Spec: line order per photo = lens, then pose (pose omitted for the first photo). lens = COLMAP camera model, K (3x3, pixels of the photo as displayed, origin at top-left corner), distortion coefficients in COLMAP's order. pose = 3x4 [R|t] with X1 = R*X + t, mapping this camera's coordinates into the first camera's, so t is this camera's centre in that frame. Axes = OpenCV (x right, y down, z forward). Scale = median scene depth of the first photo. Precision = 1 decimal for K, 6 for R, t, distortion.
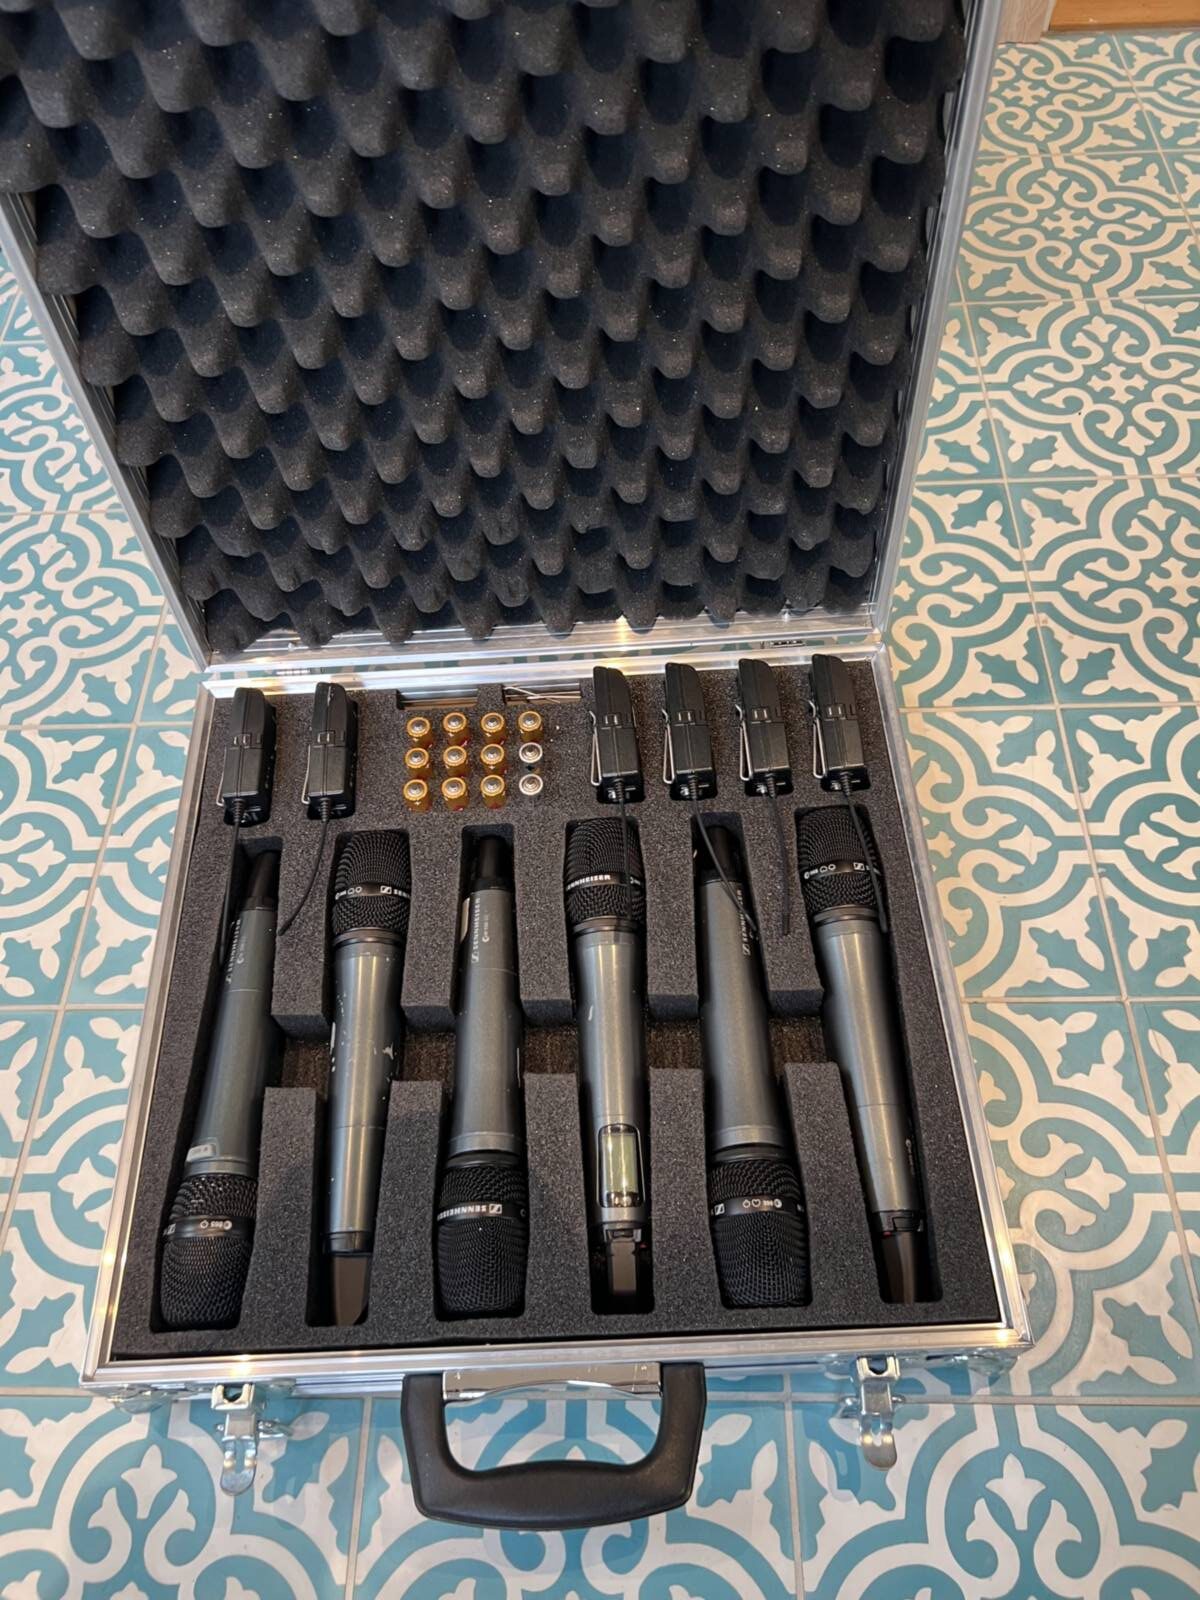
lens RADIAL K [[1210.4, 0, 597.8], [0, 1210.4, 806.7], [0, 0, 1]] dist [0.015272, -0.022733]
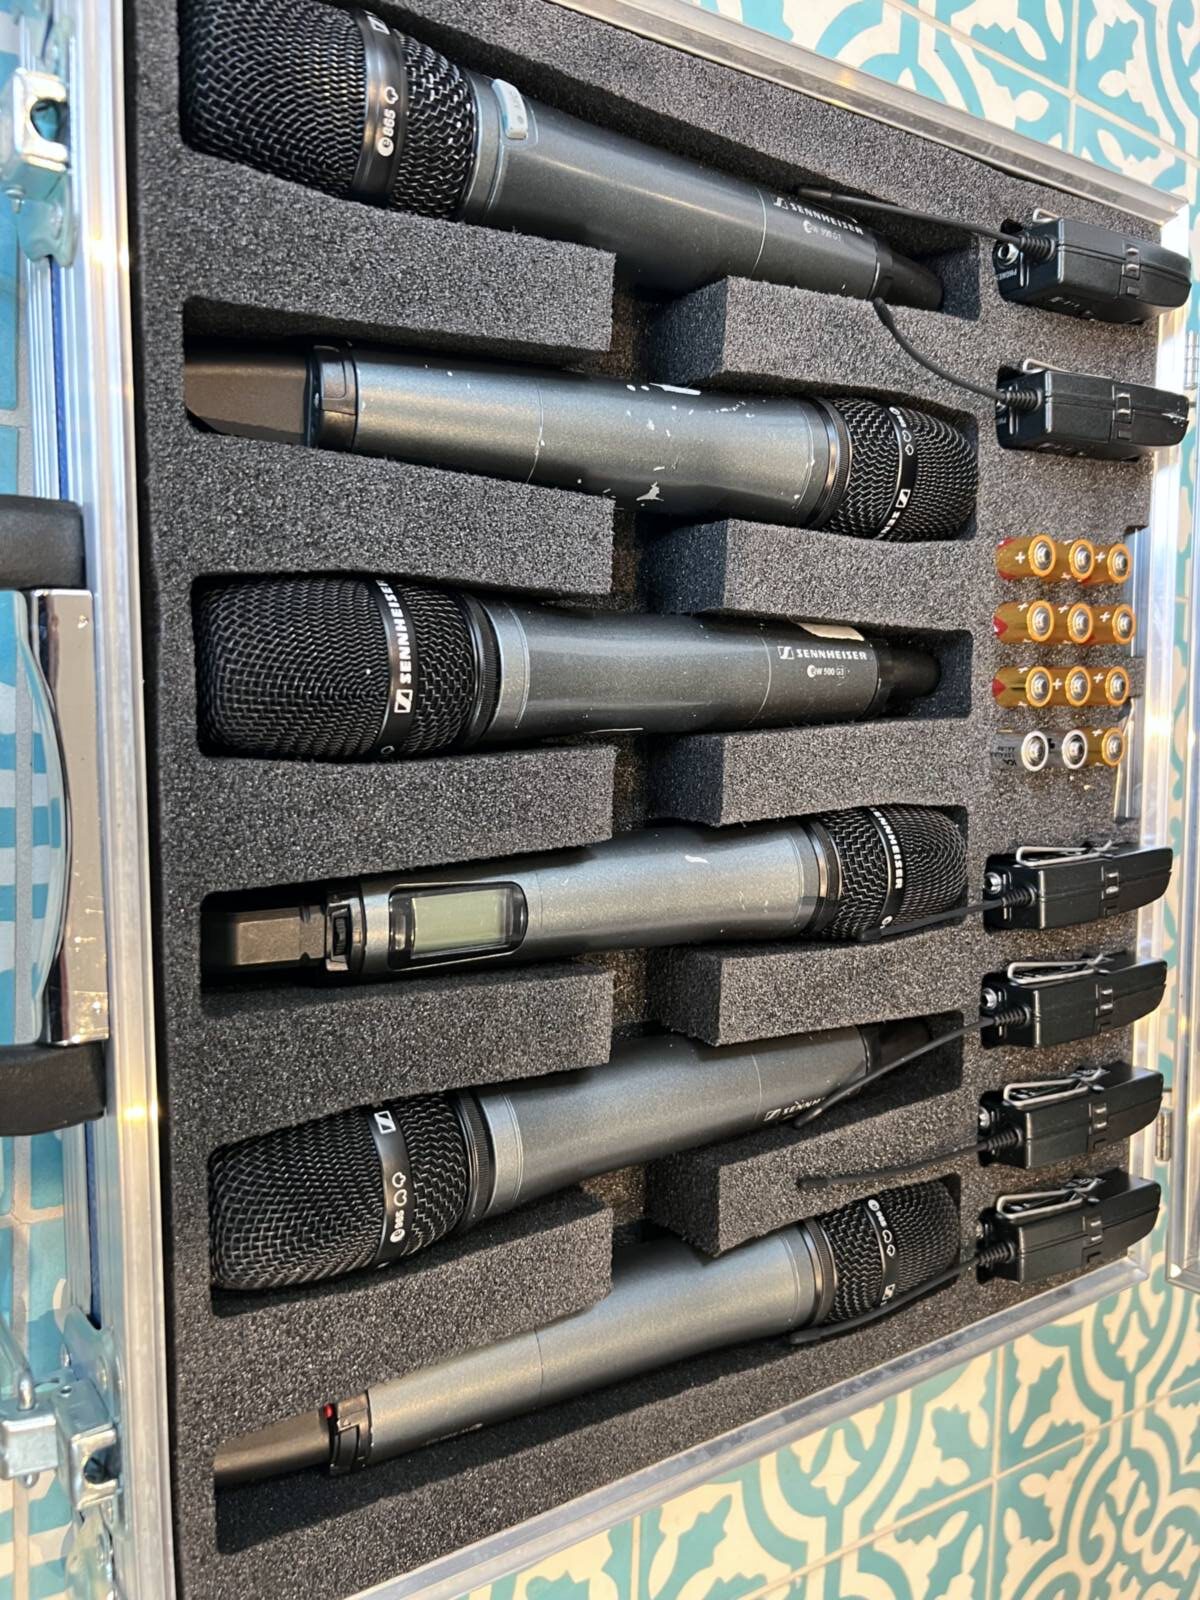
lens RADIAL K [[1210.4, 0, 599.1], [0, 1210.4, 799.3], [0, 0, 1]] dist [0.015272, -0.022733]
pose [[-0.054376, 0.992801, 0.106722, -0.085472], [-0.998004, -0.050598, -0.037795, 0.223650], [-0.032123, -0.108564, 0.993570, 0.408956]]
